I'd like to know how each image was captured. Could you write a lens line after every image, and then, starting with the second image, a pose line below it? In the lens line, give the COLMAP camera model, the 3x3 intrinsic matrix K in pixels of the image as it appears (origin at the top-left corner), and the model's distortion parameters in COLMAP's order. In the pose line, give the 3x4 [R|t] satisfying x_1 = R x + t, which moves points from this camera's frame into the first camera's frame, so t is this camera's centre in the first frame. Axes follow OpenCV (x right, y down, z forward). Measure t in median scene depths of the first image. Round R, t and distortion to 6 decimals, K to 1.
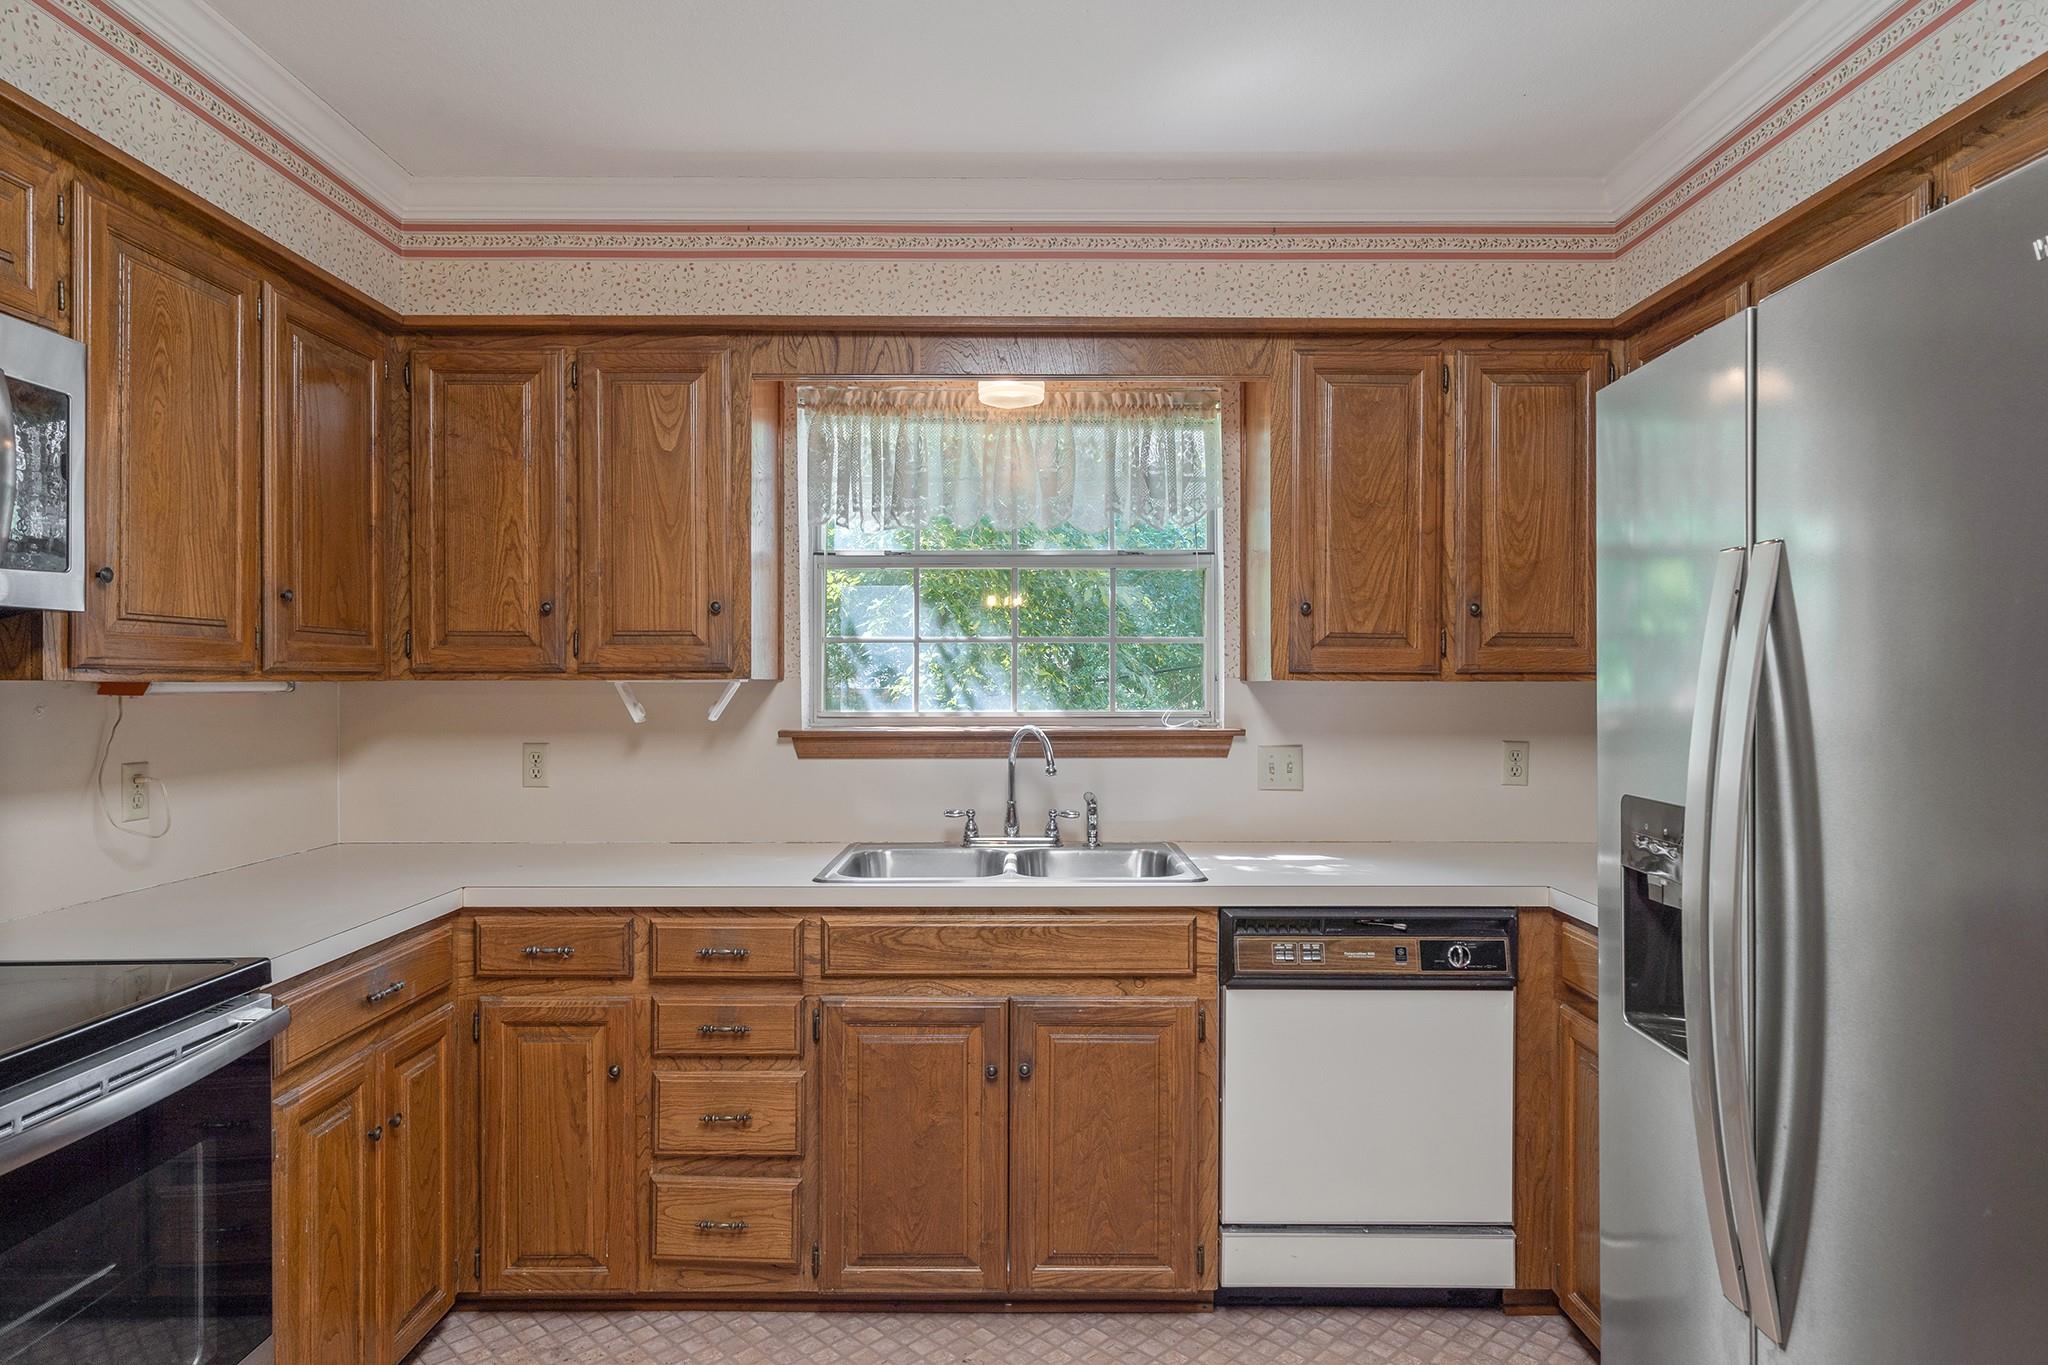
lens RADIAL K [[1176.3, 0, 1008.2], [0, 1176.3, 686.3], [0, 0, 1]] dist [0.005872, 0.003741]
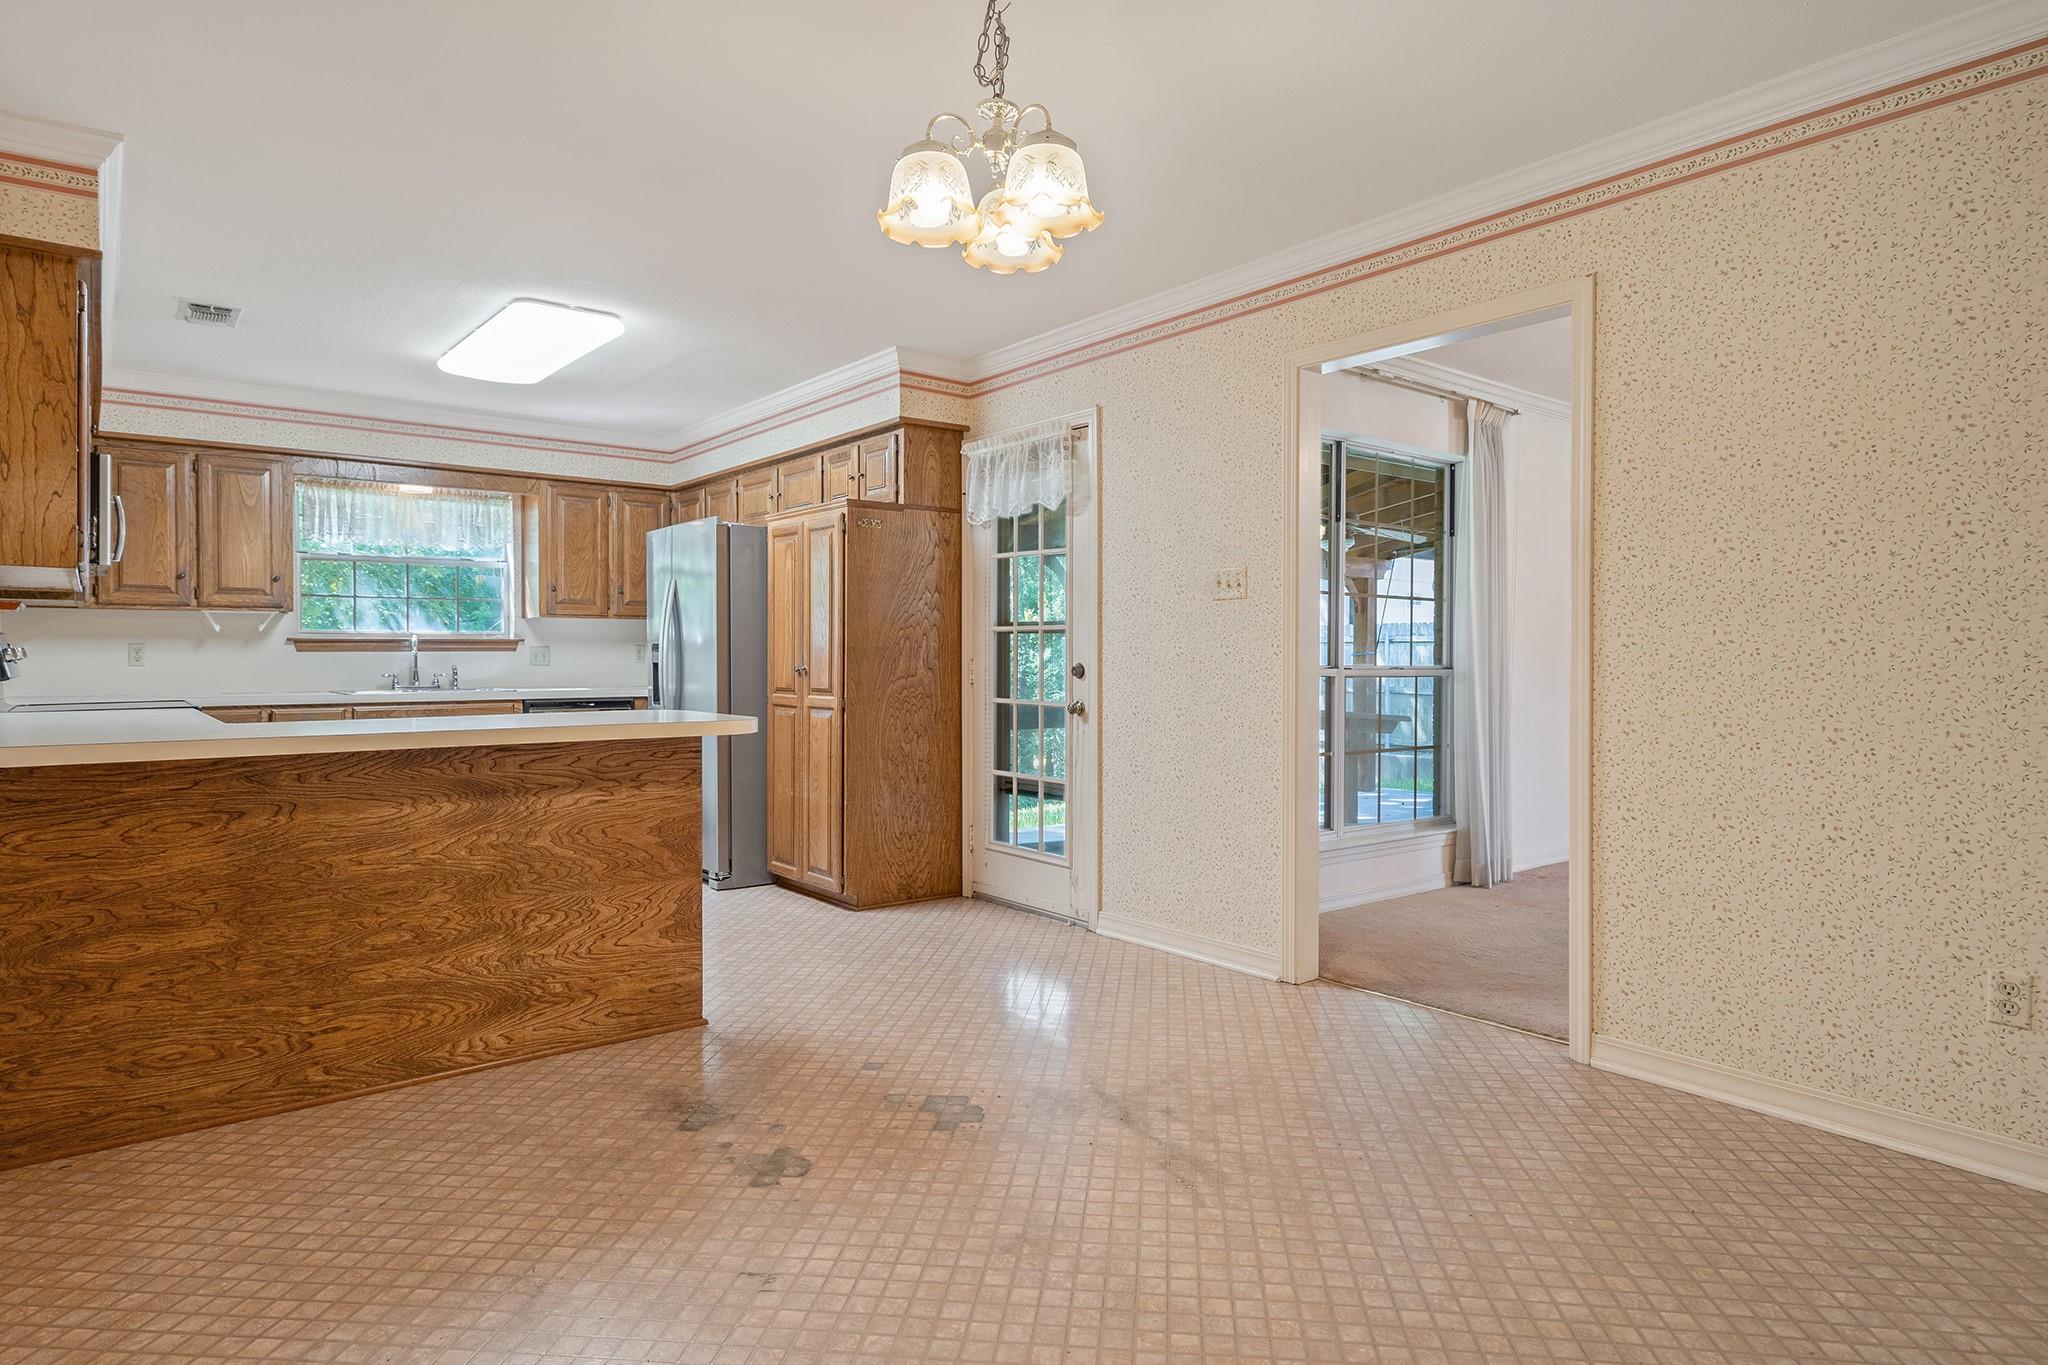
lens RADIAL K [[1176.3, 0, 1037.6], [0, 1176.3, 668.2], [0, 0, 1]] dist [0.005872, 0.003741]
pose [[0.774386, -0.007578, 0.632668, -0.550359], [0.000746, 0.999939, 0.011064, 0.078616], [-0.632713, -0.008096, 0.774344, -1.636828]]
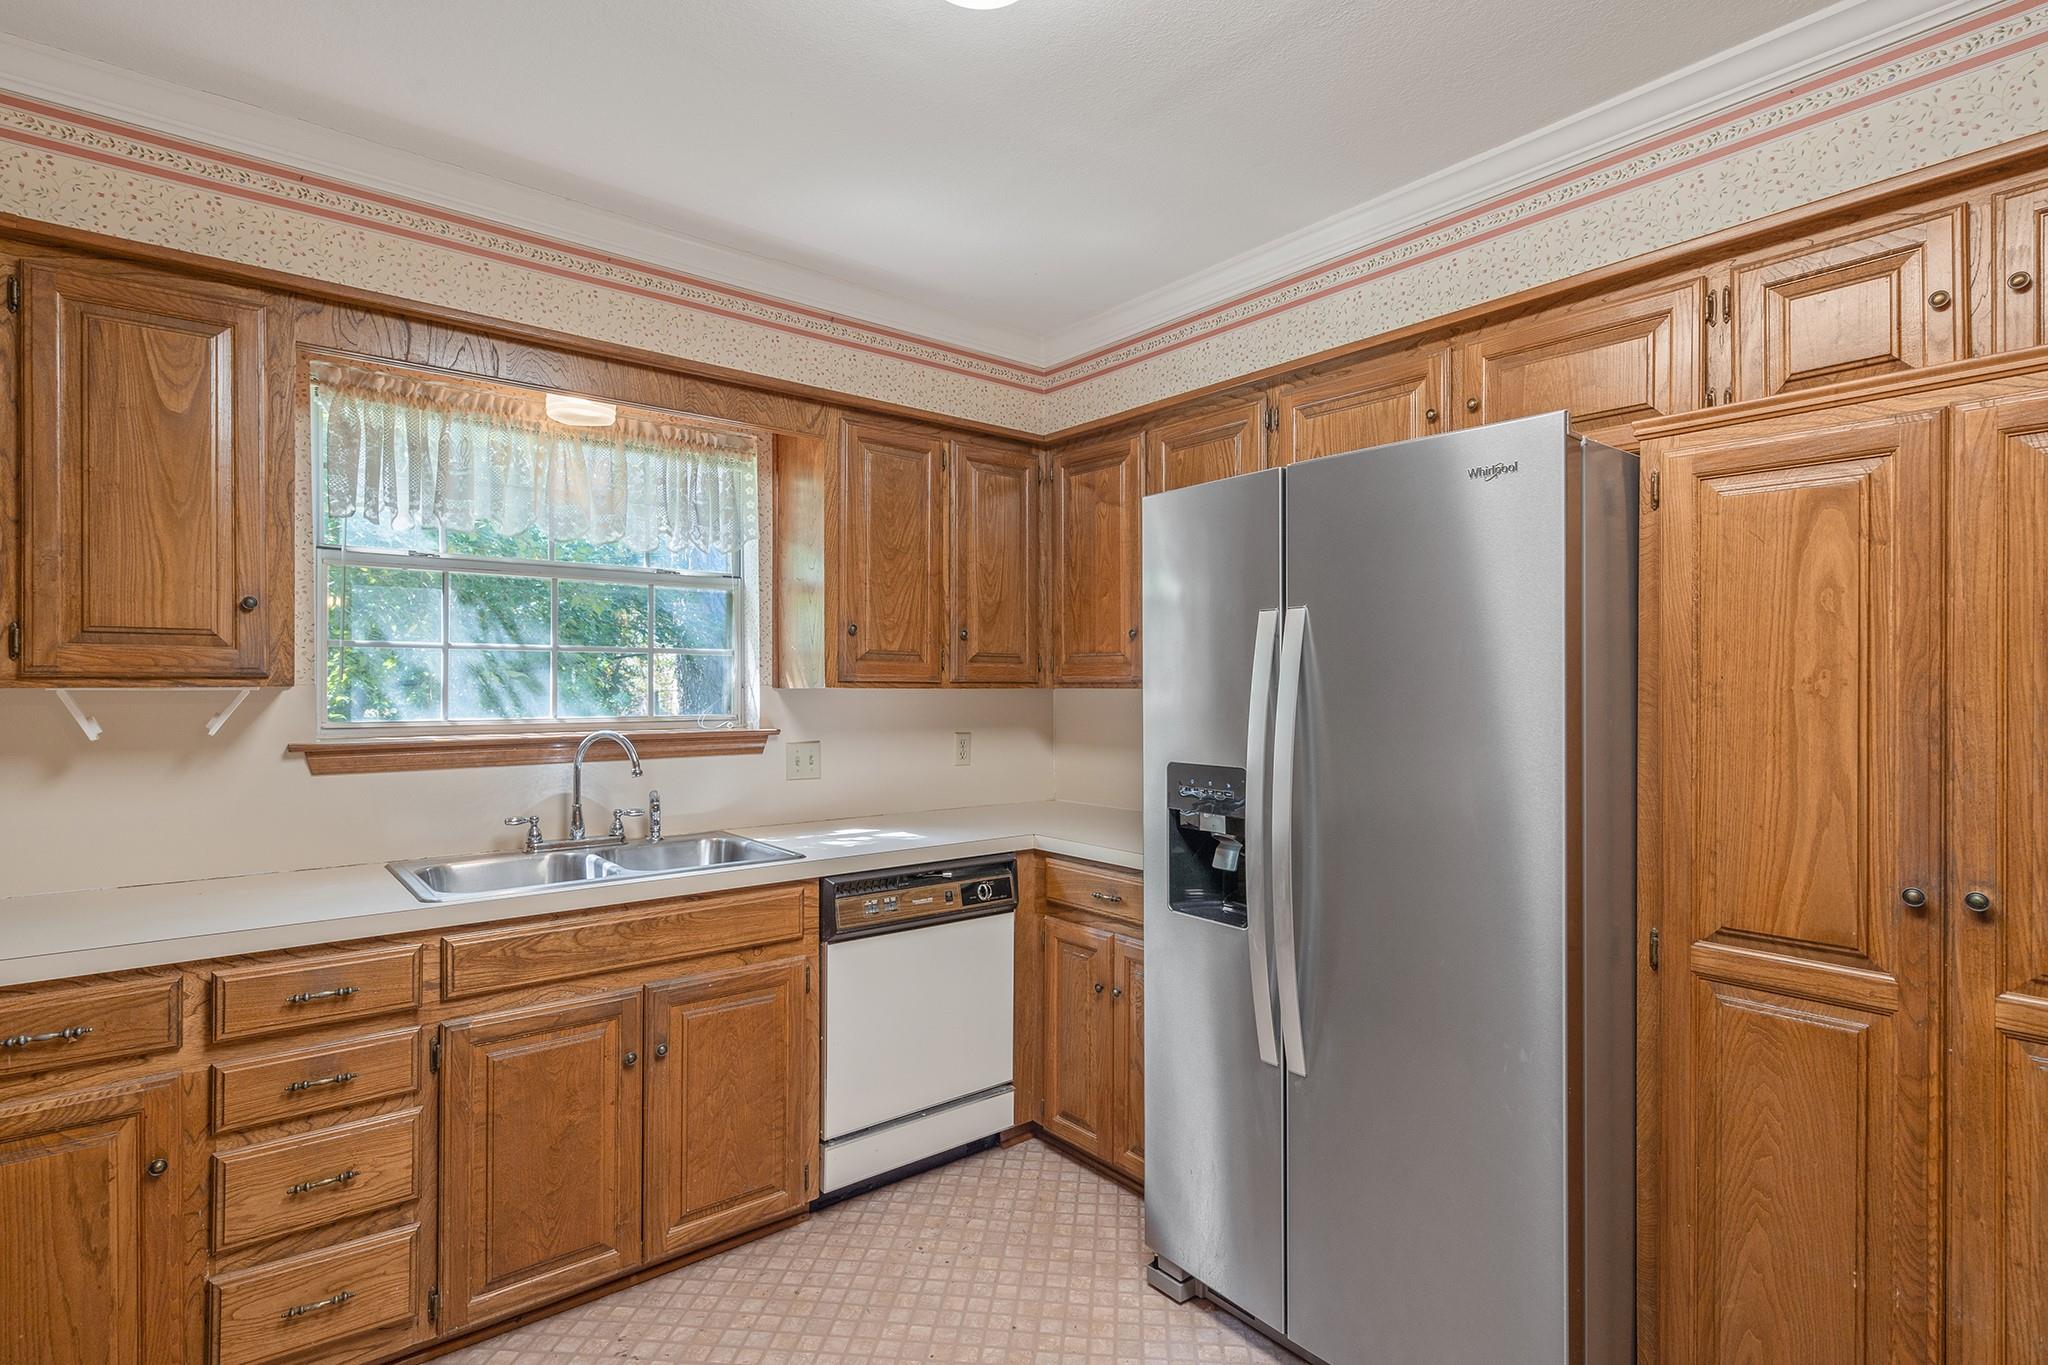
lens RADIAL K [[1018.4, 0, 1040.6], [0, 1018.4, 684.6], [0, 0, 1]] dist [0.000848, 0.002267]
pose [[0.765144, 0.001602, 0.643857, -0.288312], [0.002519, 0.999982, -0.005481, -0.002040], [-0.643854, 0.005816, 0.765126, 0.056083]]
